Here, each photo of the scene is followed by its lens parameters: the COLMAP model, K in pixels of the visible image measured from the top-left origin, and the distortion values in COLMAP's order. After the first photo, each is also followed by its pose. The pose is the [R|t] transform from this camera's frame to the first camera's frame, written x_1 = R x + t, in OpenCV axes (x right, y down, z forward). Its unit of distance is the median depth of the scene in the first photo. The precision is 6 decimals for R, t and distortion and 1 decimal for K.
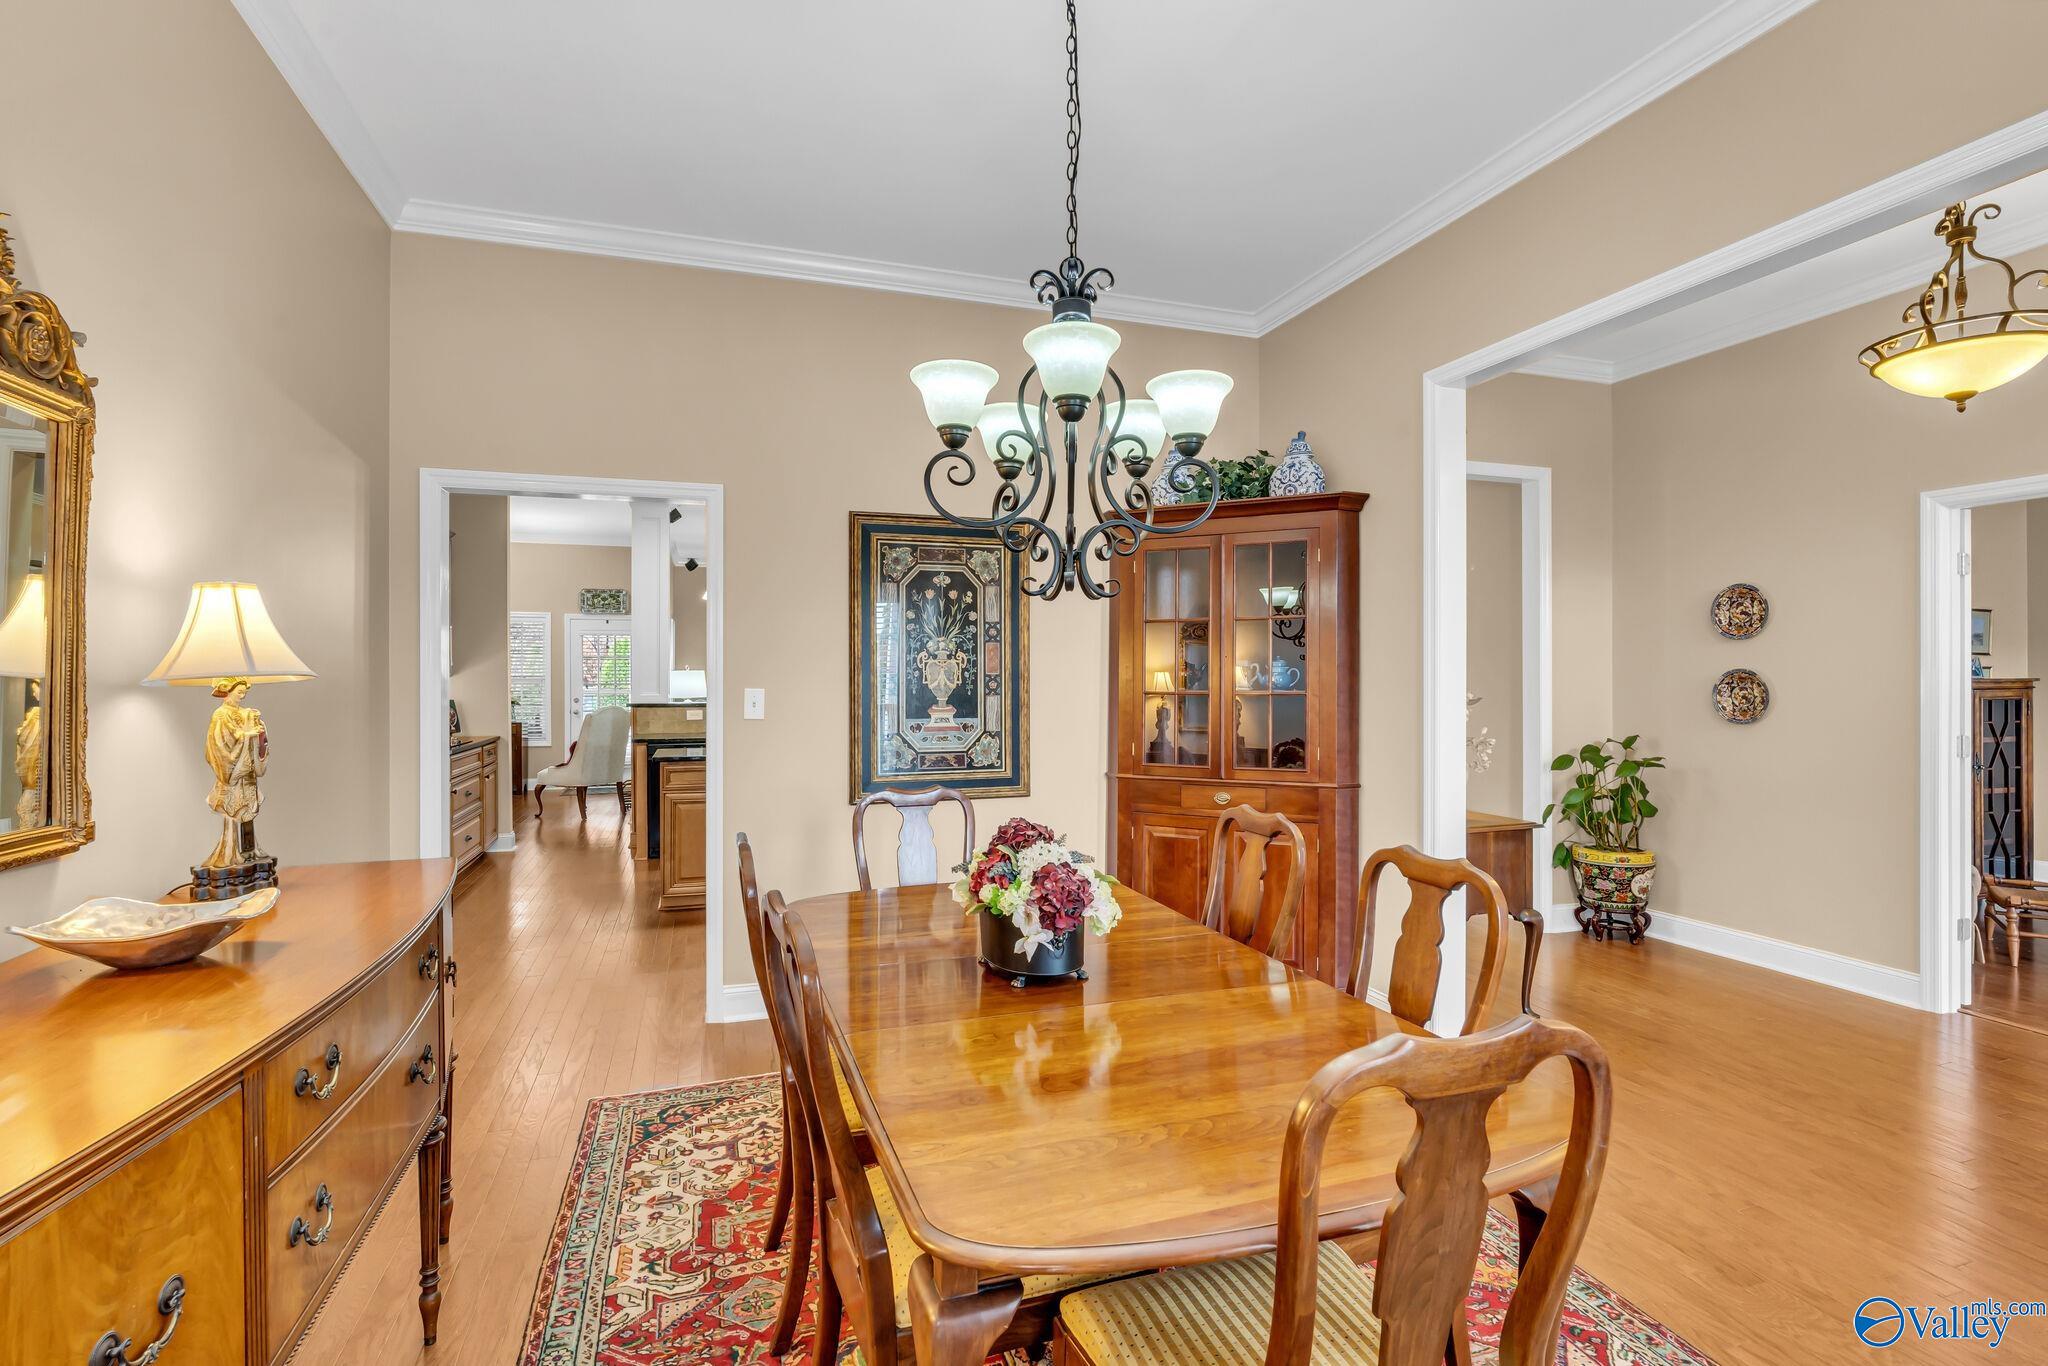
lens RADIAL K [[953.4, 0, 1018.7], [0, 953.4, 676.4], [0, 0, 1]] dist [-0.004600, -0.001142]
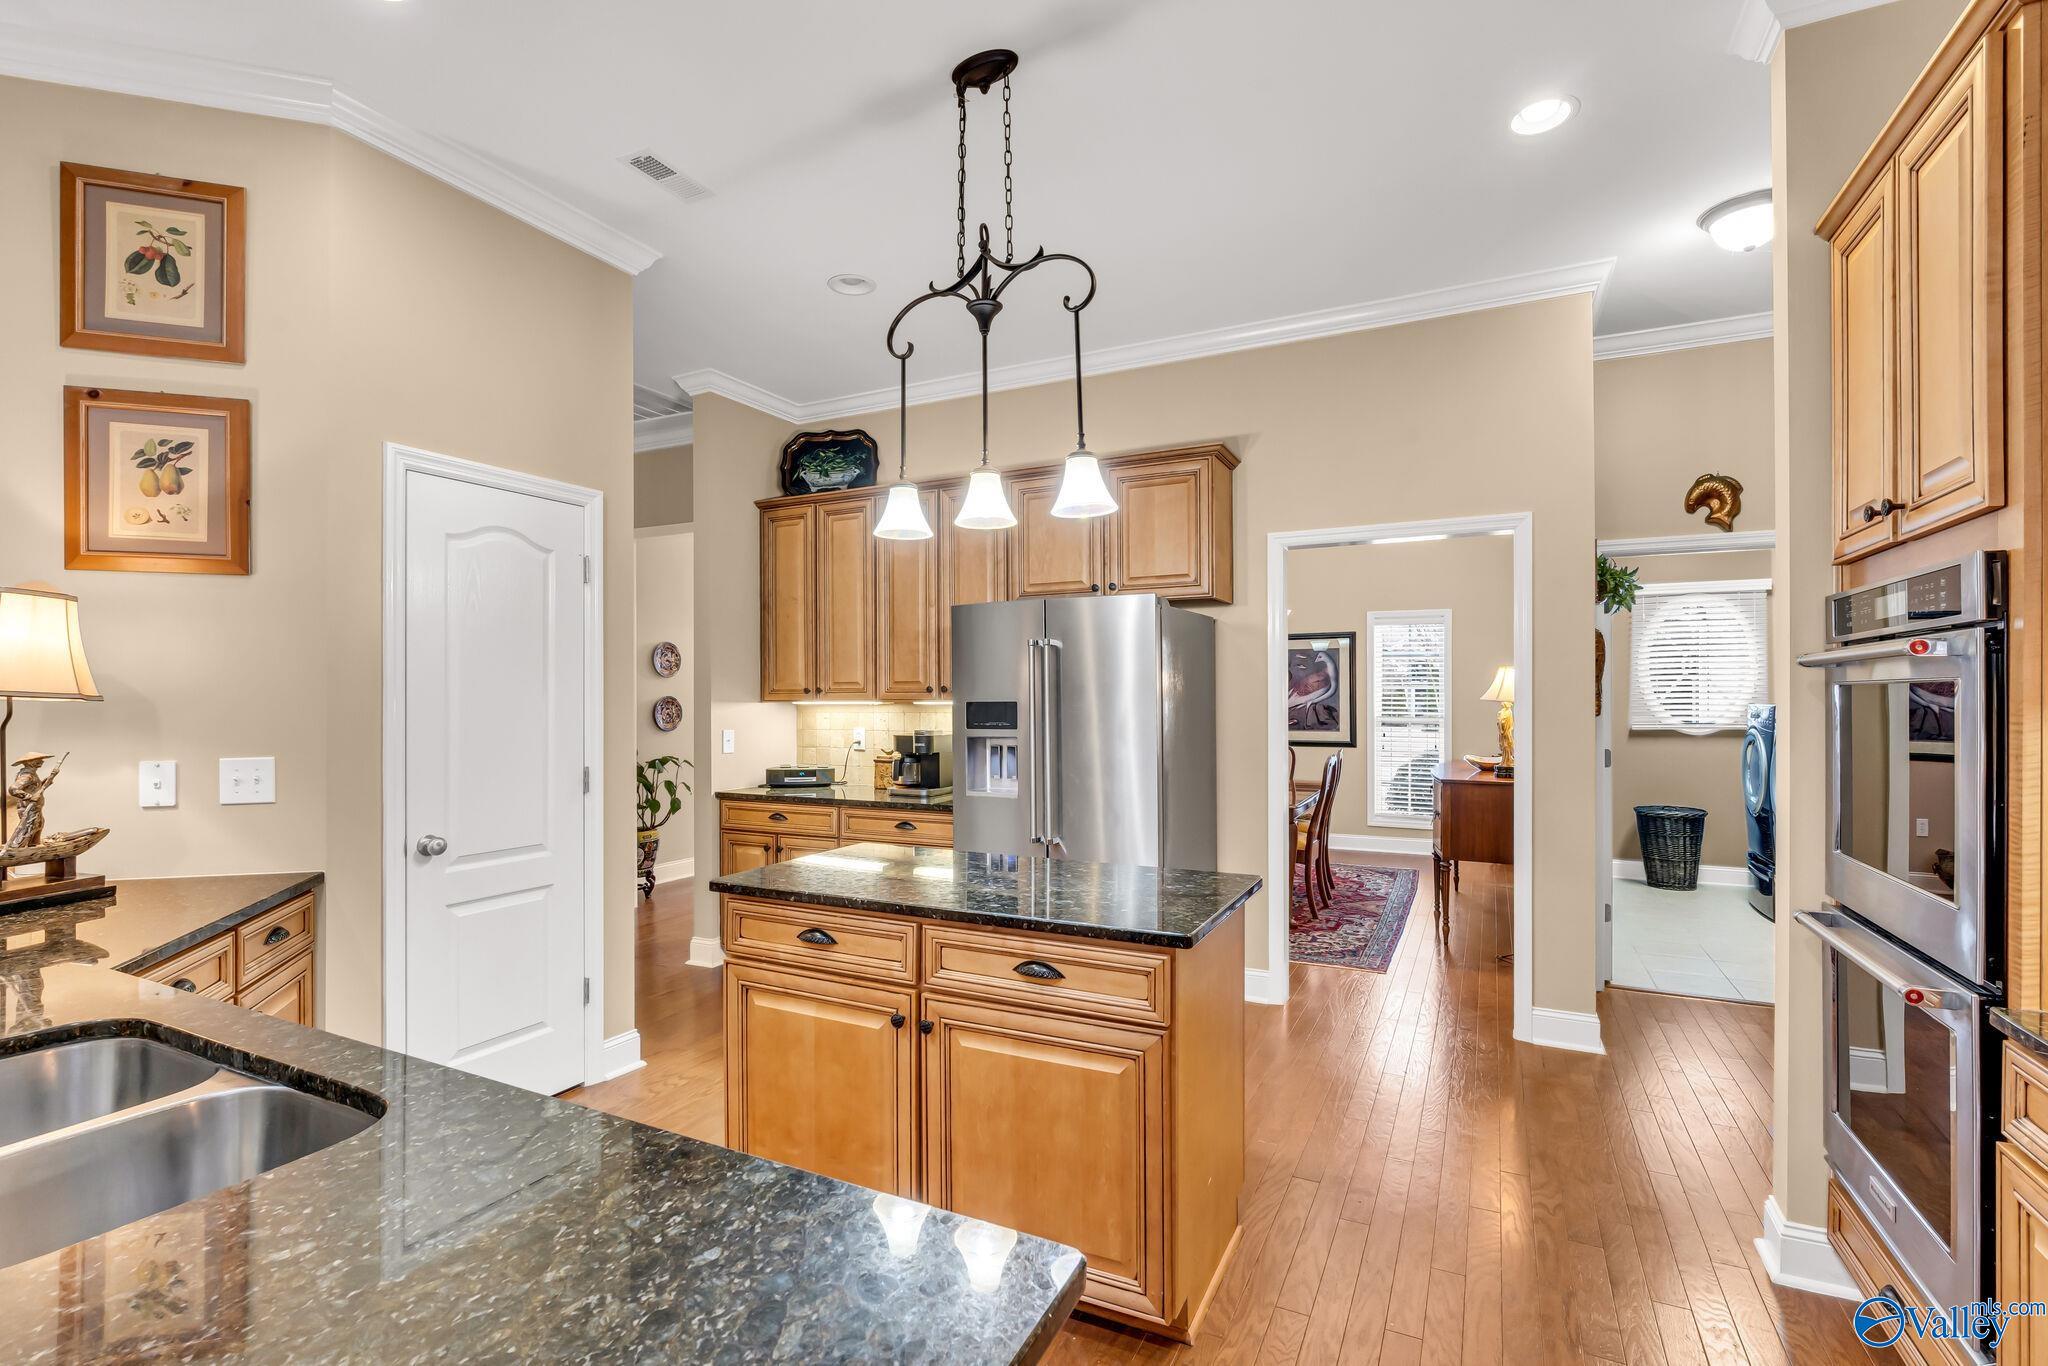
lens RADIAL K [[927.9, 0, 1023.0], [0, 927.9, 692.4], [0, 0, 1]] dist [-0.003183, -0.000550]
pose [[-0.705681, 0.006783, 0.708498, -0.696640], [0.003560, 0.999975, -0.006028, -0.003247], [-0.708521, -0.001732, -0.705687, 1.562637]]
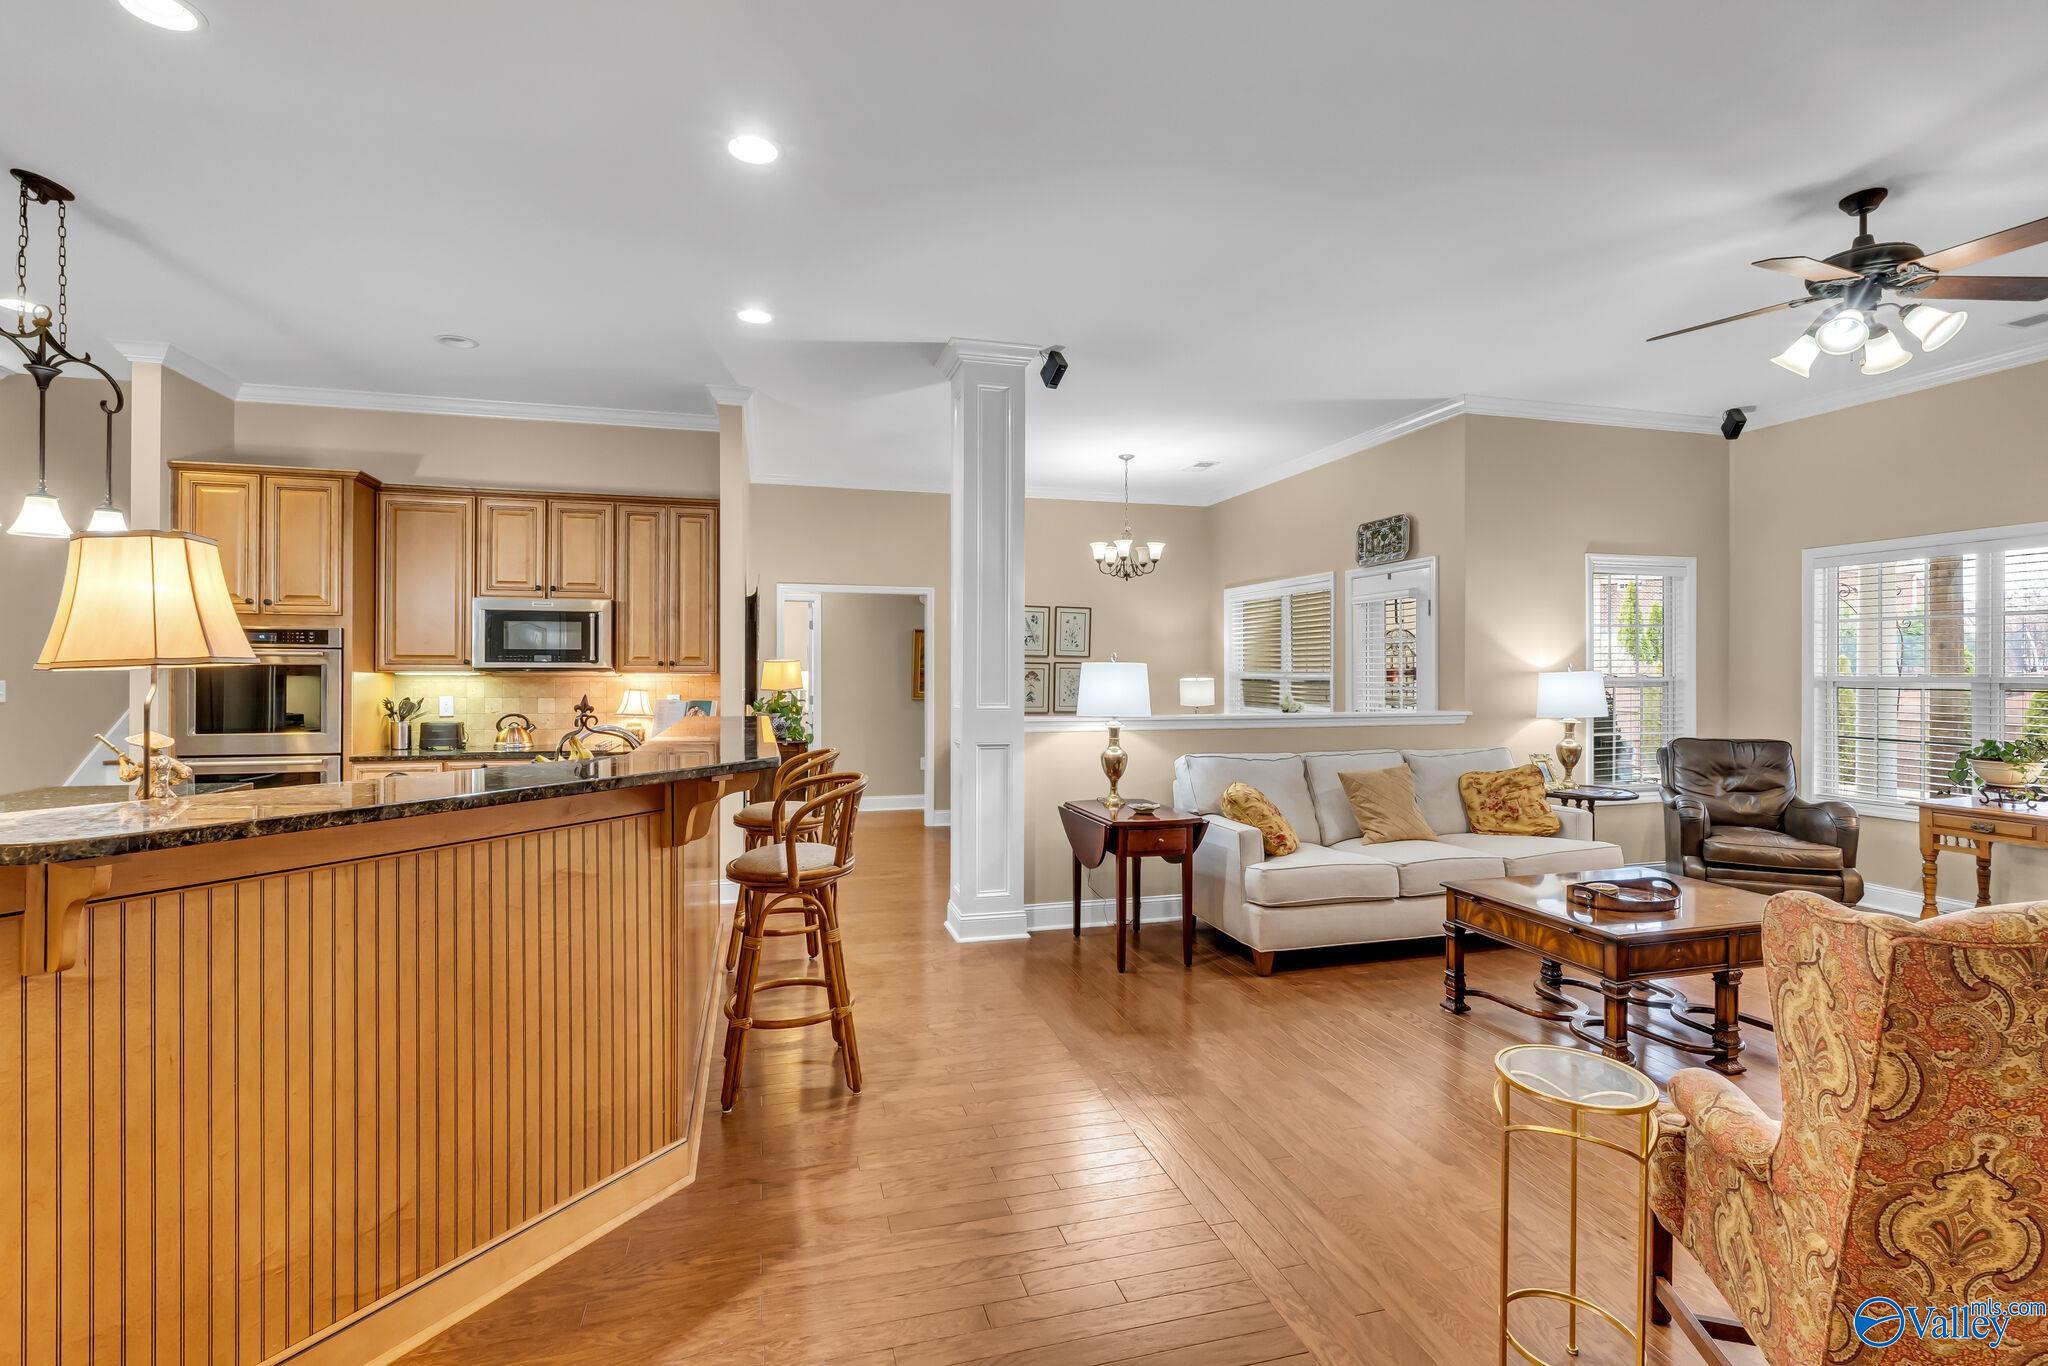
lens RADIAL K [[925.5, 0, 1019.2], [0, 925.5, 670.1], [0, 0, 1]] dist [-0.003291, -0.000103]
pose [[-0.050840, 0.000023, -0.998707, 0.294470], [-0.002553, 0.999997, 0.000153, -0.004335], [0.998704, 0.002557, -0.050840, 1.949627]]
